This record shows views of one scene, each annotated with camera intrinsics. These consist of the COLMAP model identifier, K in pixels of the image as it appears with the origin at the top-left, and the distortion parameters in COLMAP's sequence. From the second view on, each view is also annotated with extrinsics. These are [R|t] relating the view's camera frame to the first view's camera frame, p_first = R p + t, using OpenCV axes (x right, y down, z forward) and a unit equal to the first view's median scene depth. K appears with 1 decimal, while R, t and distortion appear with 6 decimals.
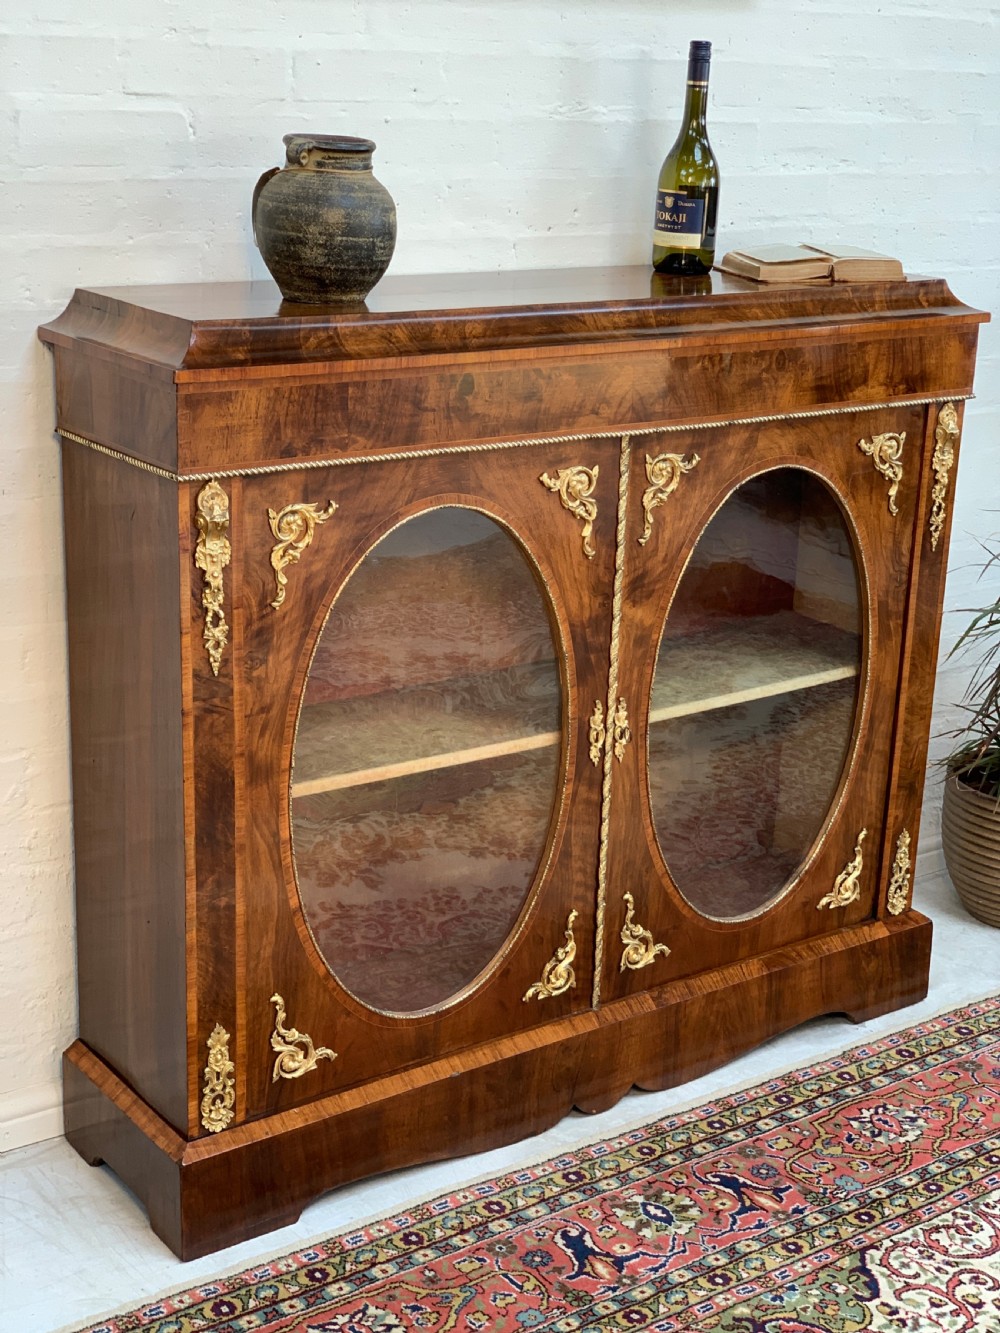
lens RADIAL K [[2028.8, 0, 498.4], [0, 2028.8, 657.6], [0, 0, 1]] dist [0.079696, -0.252093]
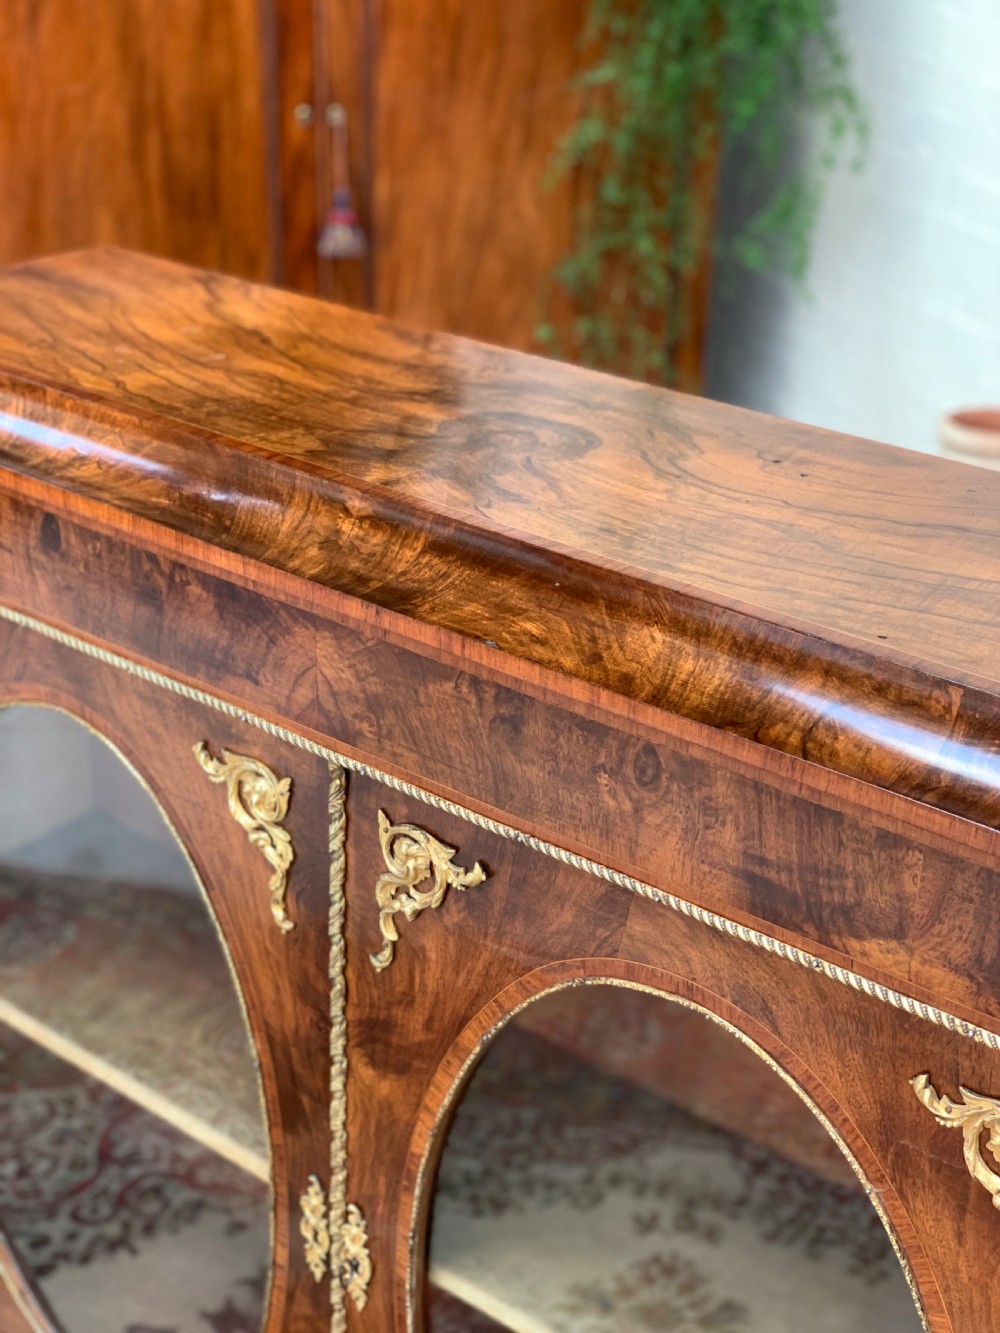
lens RADIAL K [[2008.0, 0, 501.6], [0, 2008.0, 656.8], [0, 0, 1]] dist [0.048102, -0.039999]
pose [[0.255354, 0.379551, -0.889233, 0.488059], [-0.296868, 0.906076, 0.301490, -0.282447], [0.920143, 0.186998, 0.344047, 0.836697]]
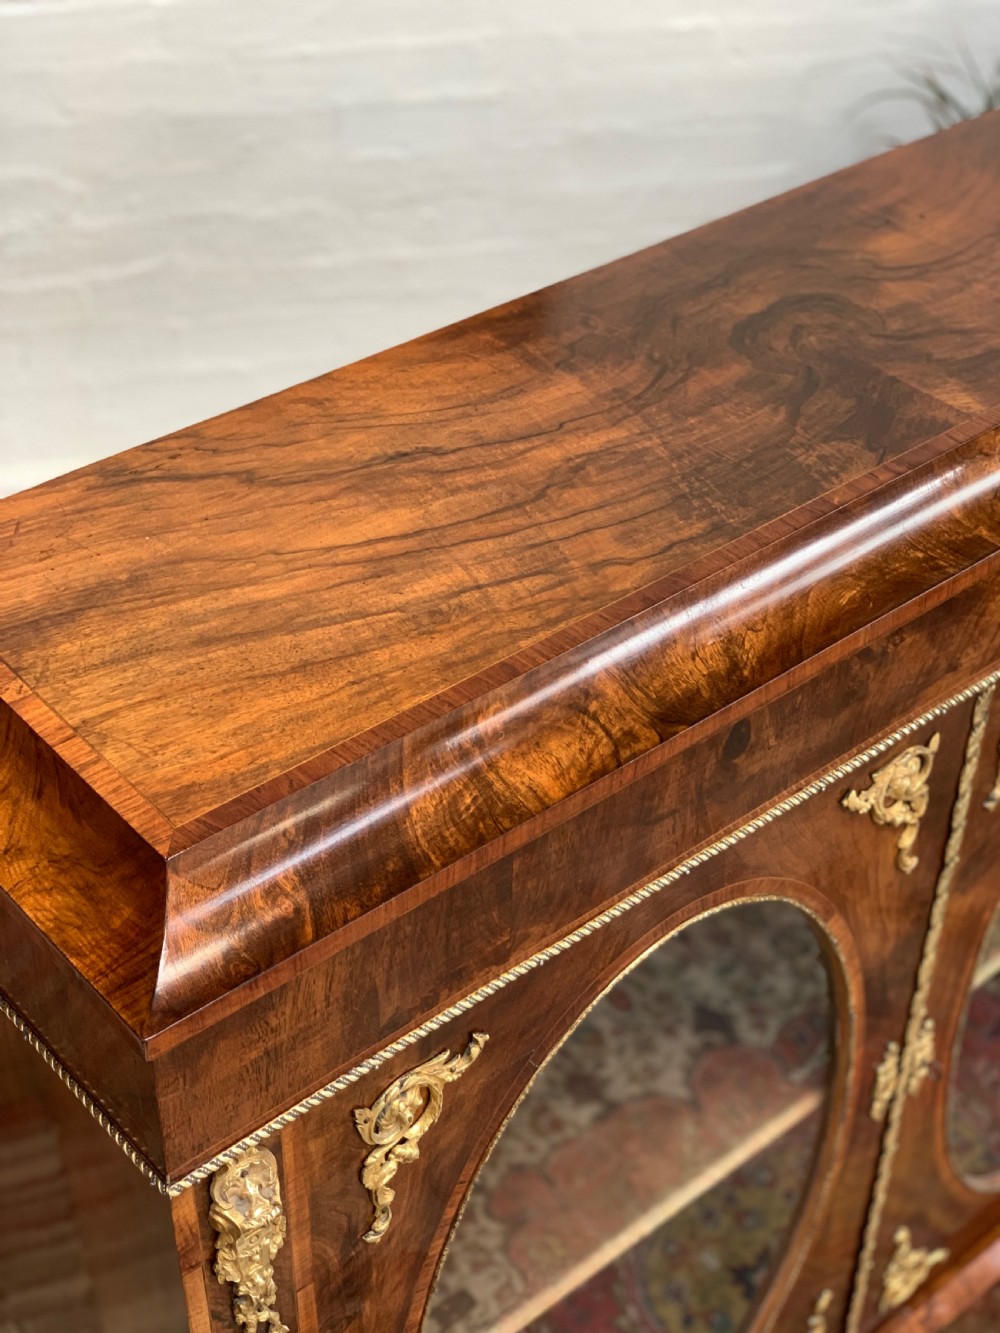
lens RADIAL K [[2015.7, 0, 503.4], [0, 2015.7, 666.3], [0, 0, 1]] dist [0.087320, -0.175784]
pose [[0.996213, -0.066555, 0.055940, -0.084878], [0.041001, 0.927023, 0.372756, -0.294396], [-0.076666, -0.369051, 0.926242, 0.521591]]
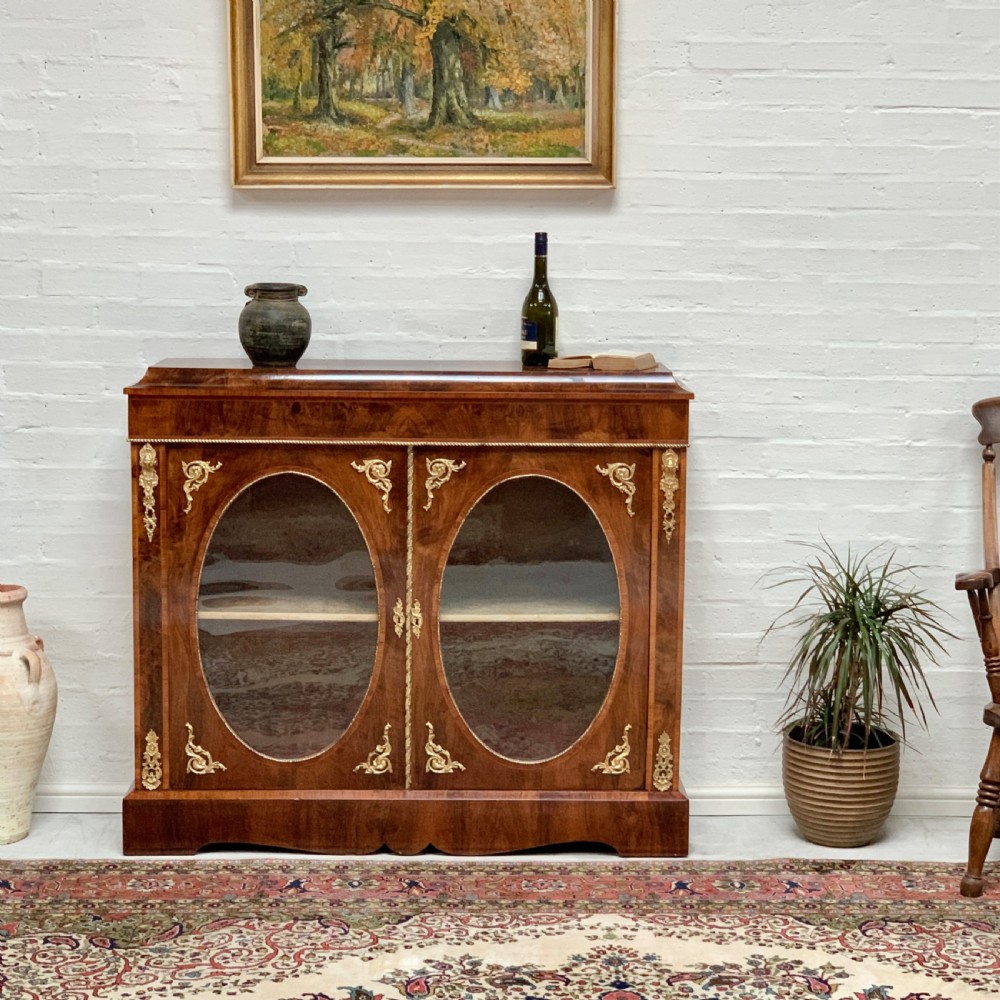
lens RADIAL K [[2222.4, 0, 500.0], [0, 2222.4, 500.0], [0, 0, 1]] dist [-0.256574, 4.178286]
pose [[0.813131, 0.050416, -0.579894, 1.217723], [-0.152170, 0.980008, -0.128172, 0.169349], [0.561839, 0.192463, 0.804547, -0.494914]]
